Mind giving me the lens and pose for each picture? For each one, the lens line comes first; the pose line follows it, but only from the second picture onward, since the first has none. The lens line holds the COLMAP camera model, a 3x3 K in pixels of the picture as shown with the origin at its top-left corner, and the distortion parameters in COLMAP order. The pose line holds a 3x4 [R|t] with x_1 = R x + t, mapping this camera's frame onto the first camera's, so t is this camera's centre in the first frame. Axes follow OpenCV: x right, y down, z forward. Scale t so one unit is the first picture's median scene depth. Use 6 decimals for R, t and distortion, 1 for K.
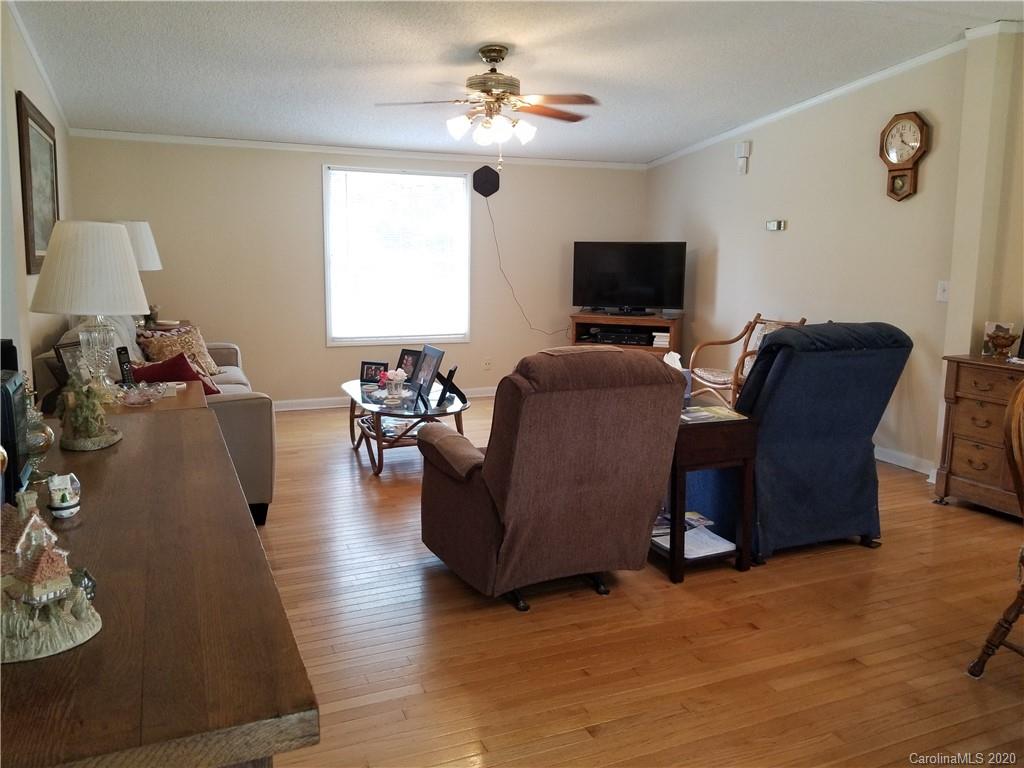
lens RADIAL K [[803.6, 0, 522.5], [0, 803.6, 355.3], [0, 0, 1]] dist [0.062380, -0.067641]
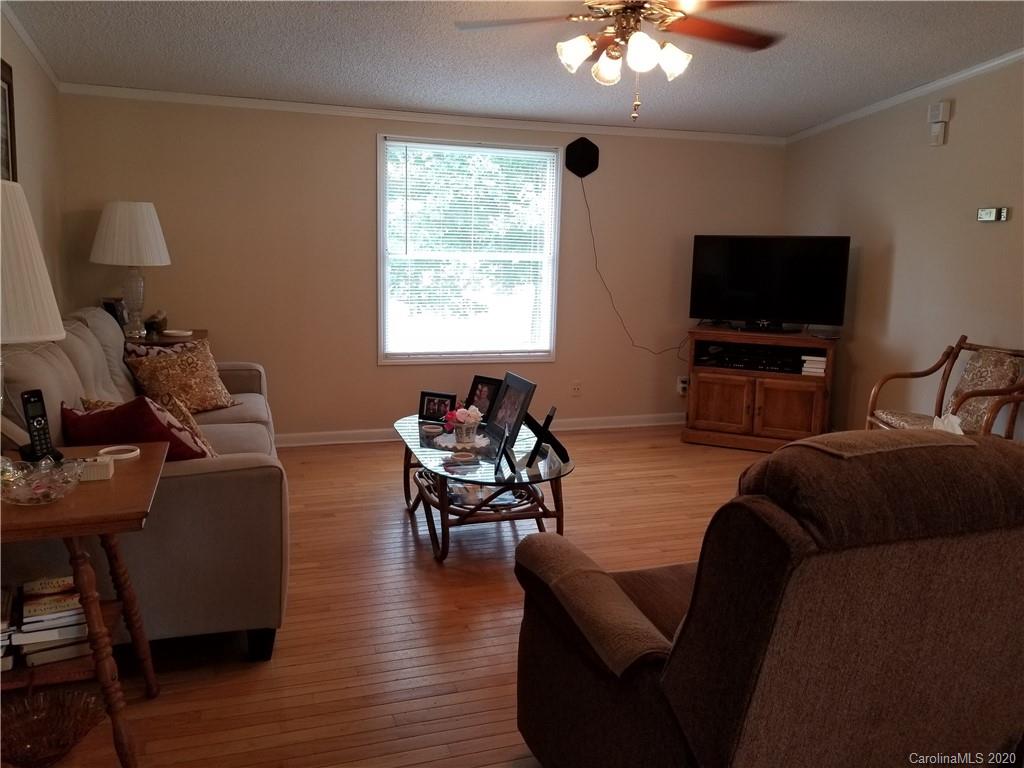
lens RADIAL K [[802.3, 0, 509.0], [0, 802.3, 358.7], [0, 0, 1]] dist [0.050808, -0.090153]
pose [[0.996088, 0.022309, -0.085506, -0.057939], [-0.022110, 0.999750, 0.003279, -0.027669], [0.085558, -0.001376, 0.996332, 0.276627]]
